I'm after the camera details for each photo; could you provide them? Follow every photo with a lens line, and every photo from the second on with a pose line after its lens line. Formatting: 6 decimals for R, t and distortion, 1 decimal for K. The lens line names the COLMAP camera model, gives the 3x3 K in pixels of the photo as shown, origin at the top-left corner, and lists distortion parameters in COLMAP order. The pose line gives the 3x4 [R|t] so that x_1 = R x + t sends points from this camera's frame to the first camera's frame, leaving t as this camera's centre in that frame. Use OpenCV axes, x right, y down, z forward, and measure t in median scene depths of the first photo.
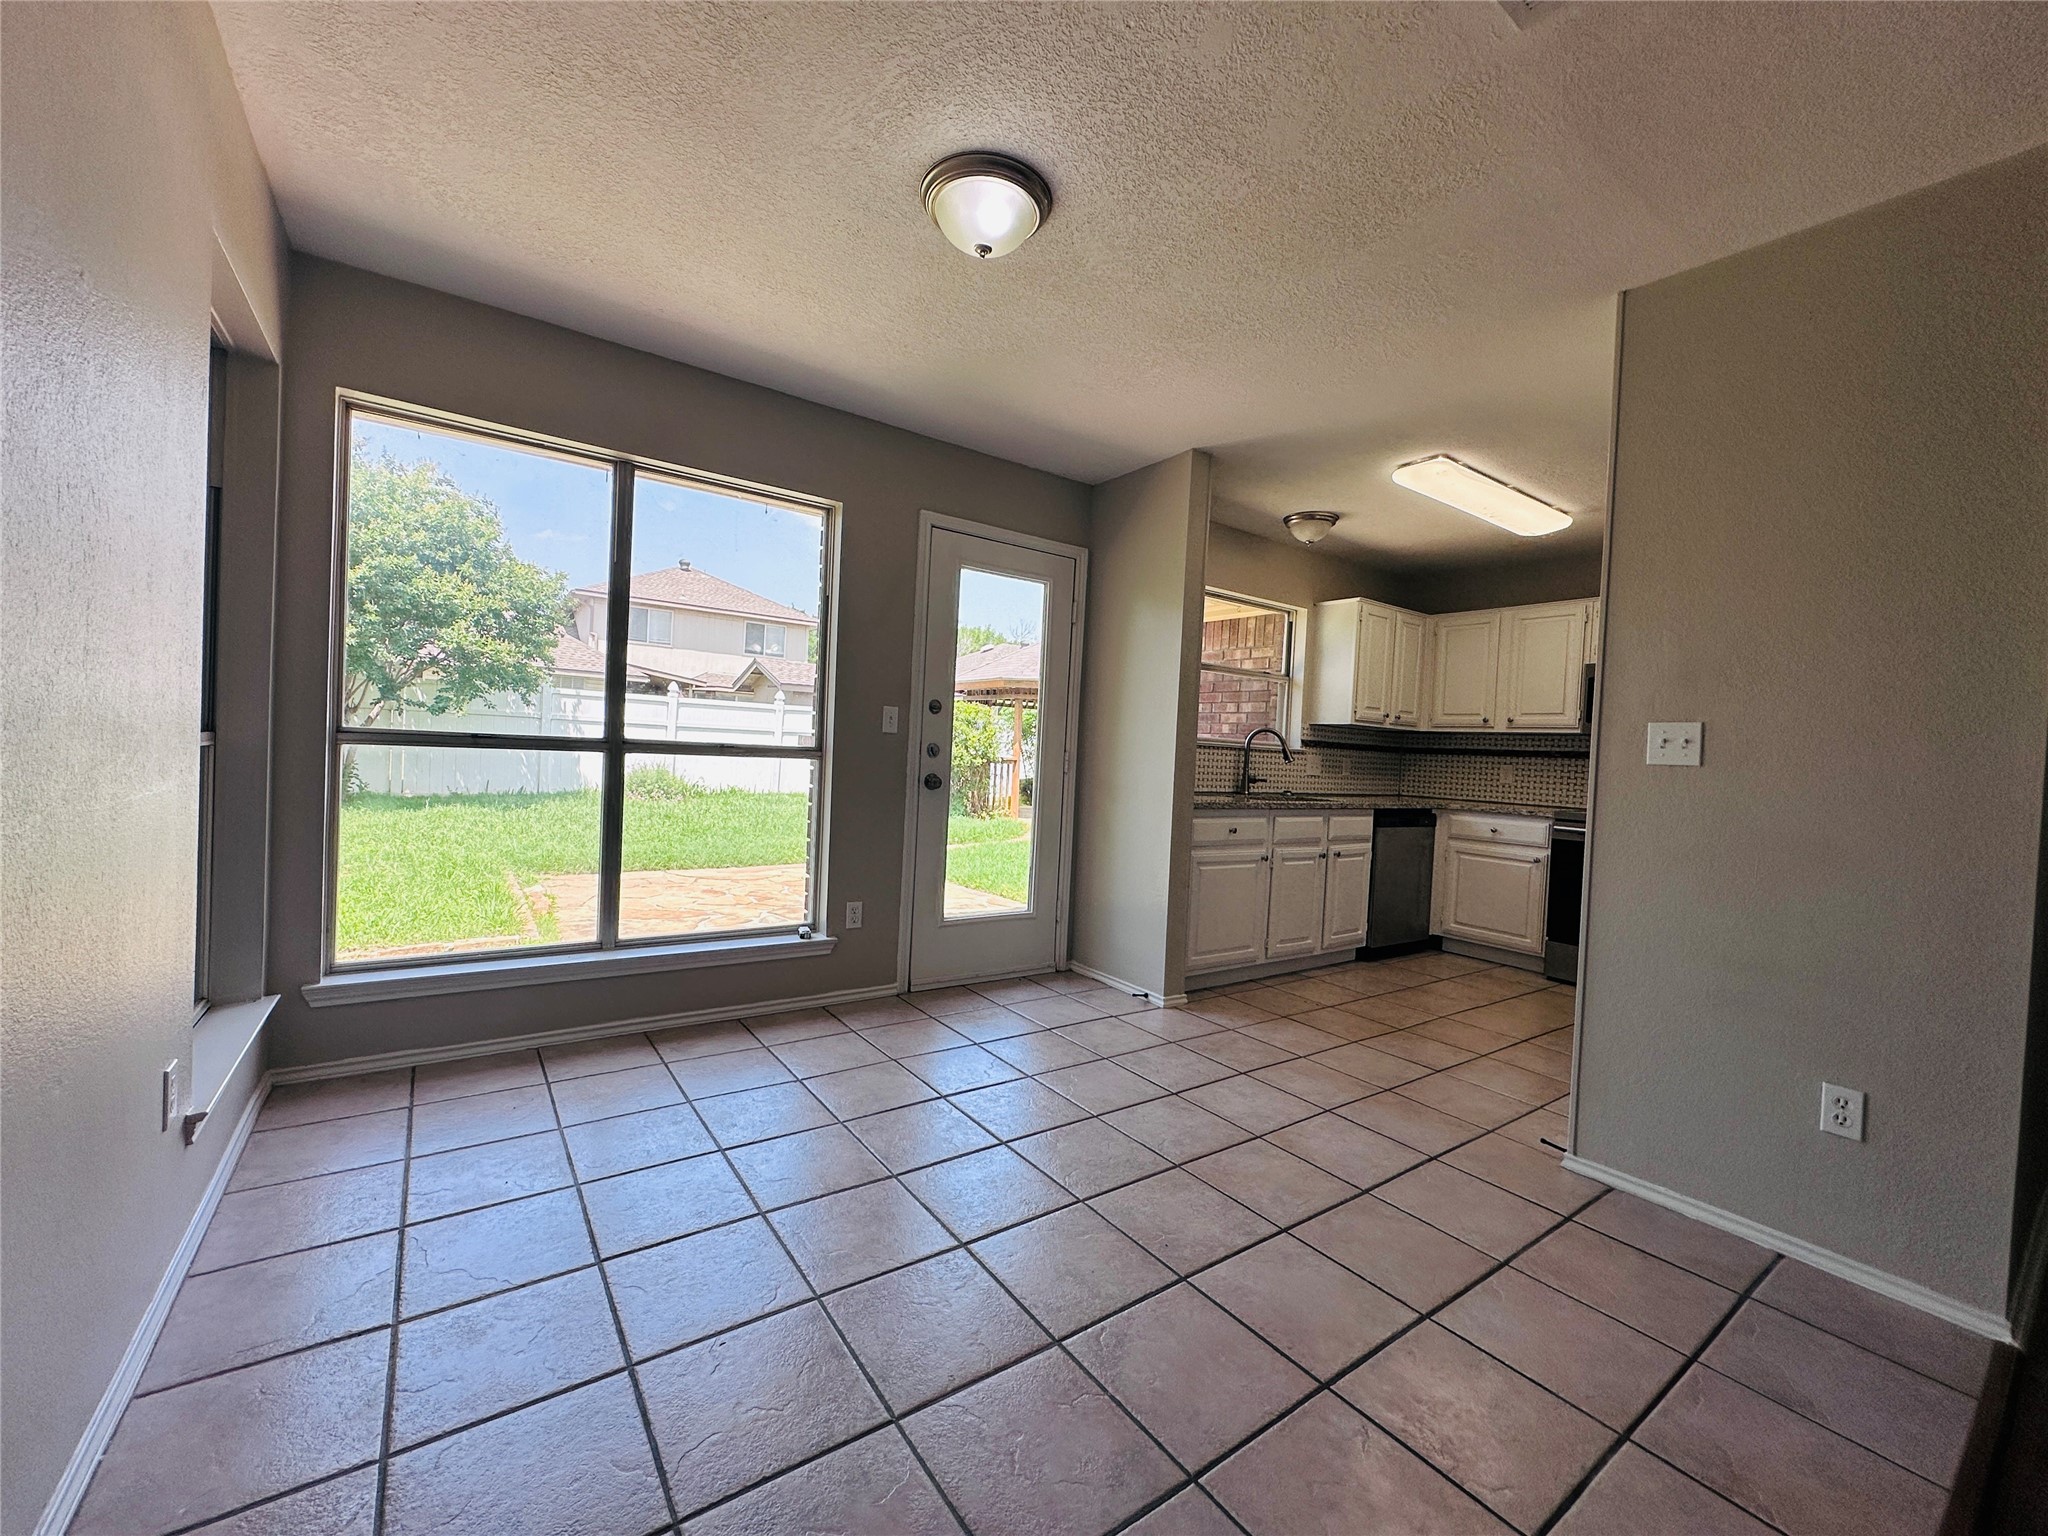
lens RADIAL K [[816.8, 0, 1021.2], [0, 816.8, 767.2], [0, 0, 1]] dist [-0.003341, -0.000465]
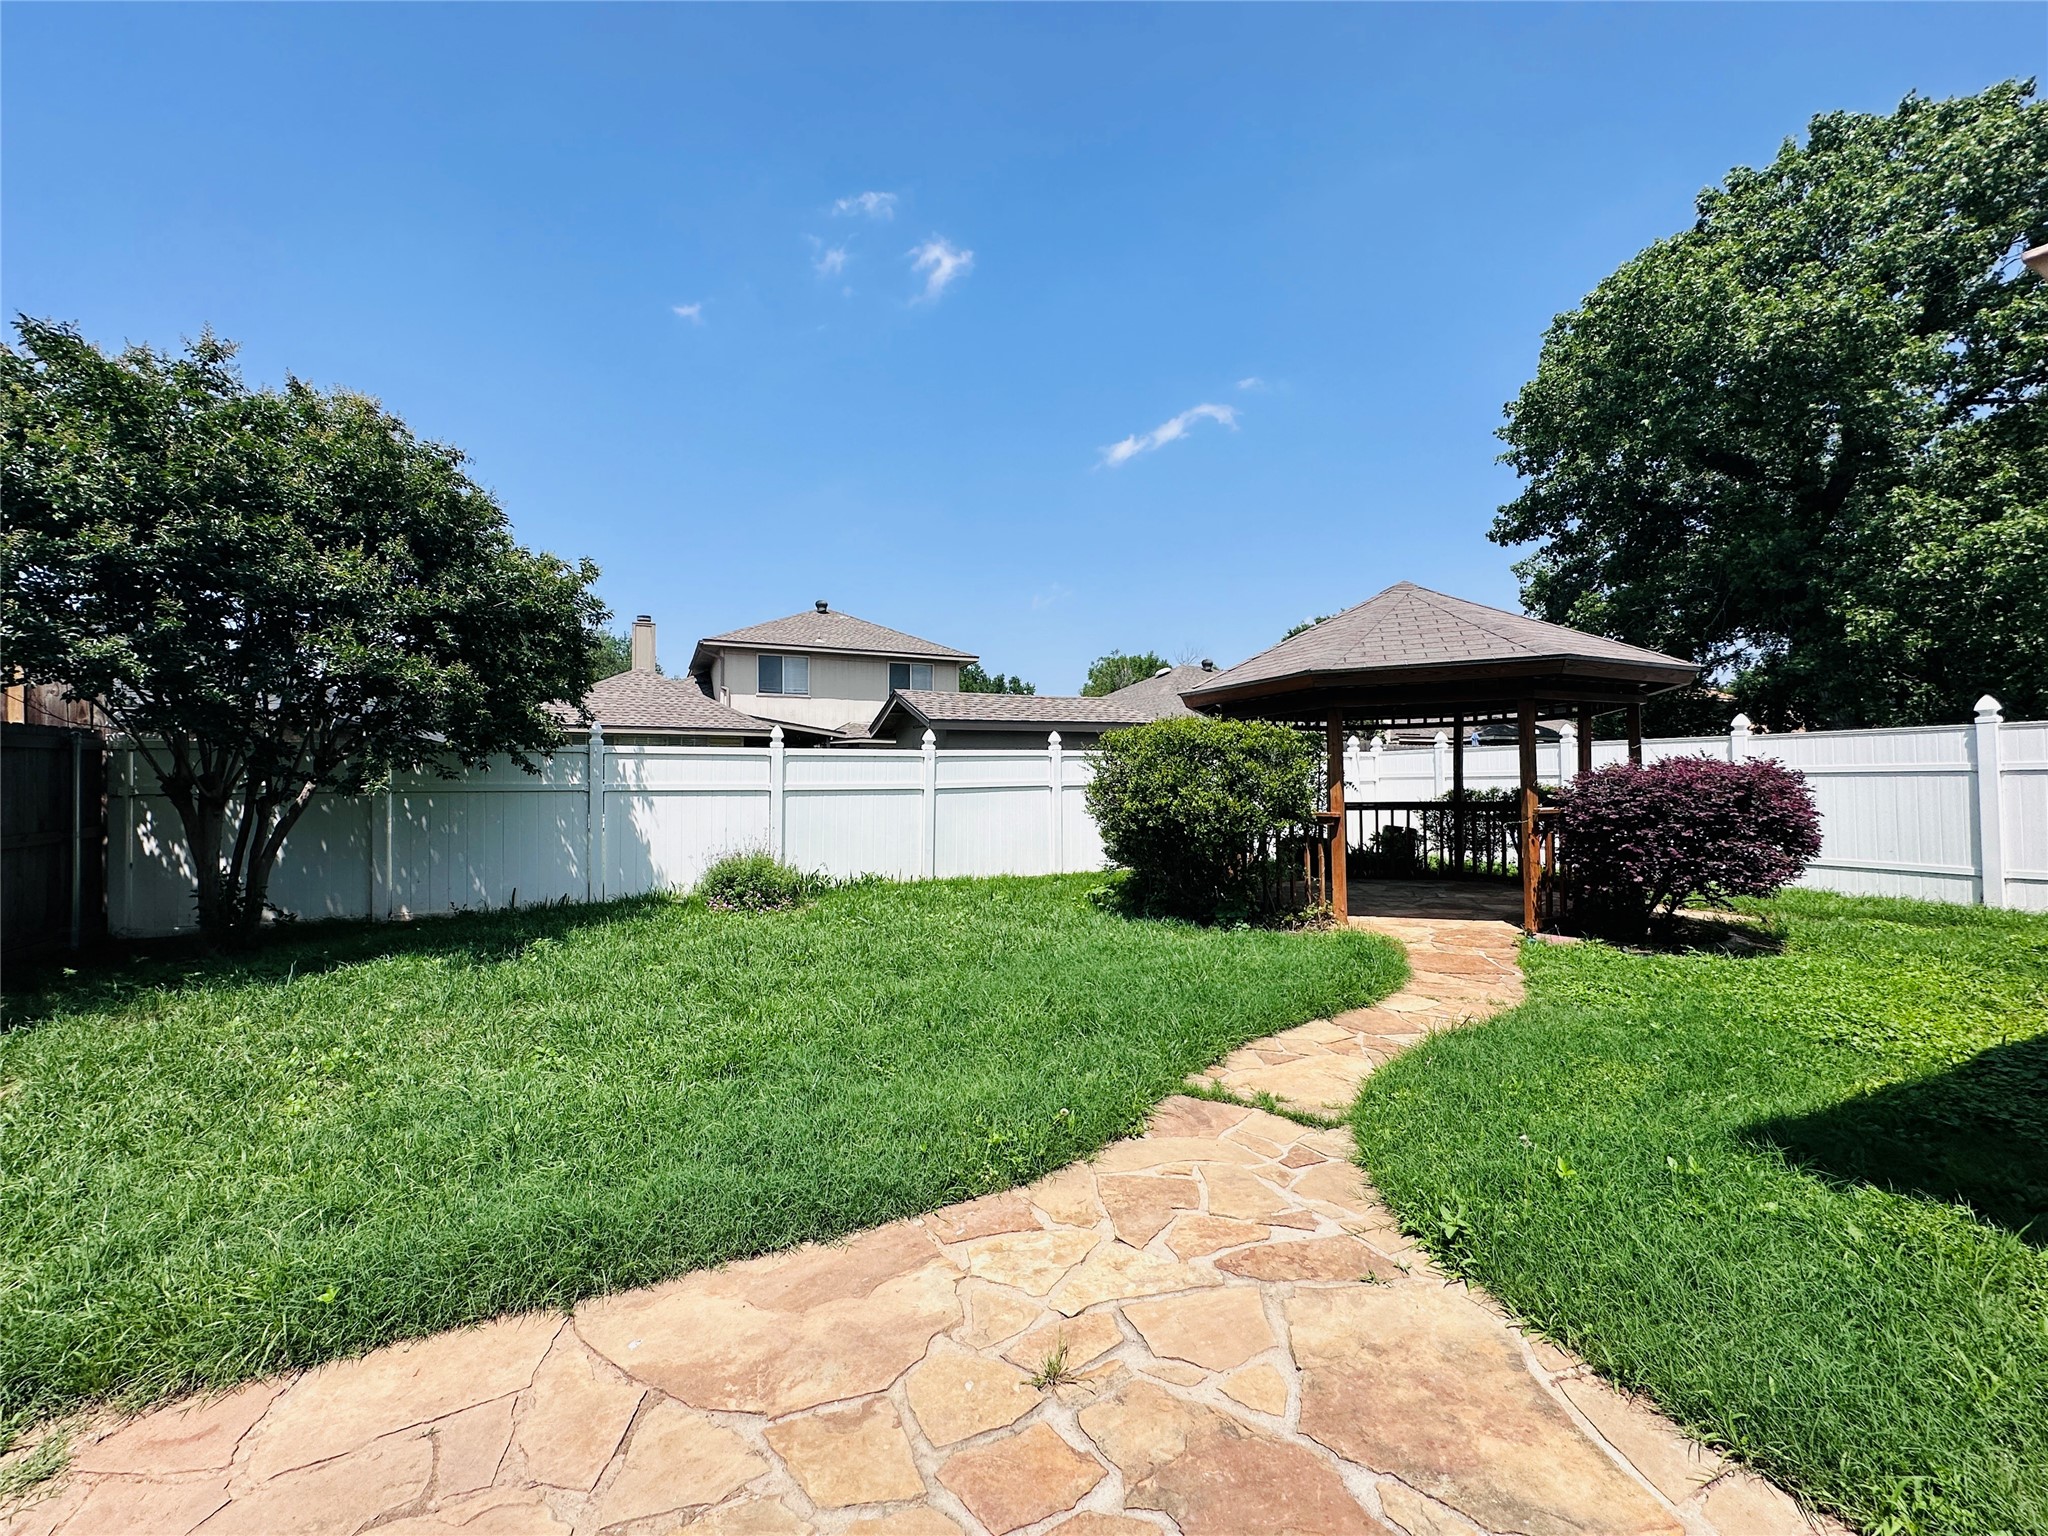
lens RADIAL K [[816.8, 0, 1021.5], [0, 816.8, 771.4], [0, 0, 1]] dist [-0.003341, -0.000465]
pose [[0.982483, -0.058857, -0.176815, -0.098297], [0.050616, 0.997427, -0.050765, -0.020058], [0.179348, 0.040926, 0.982934, 0.335140]]
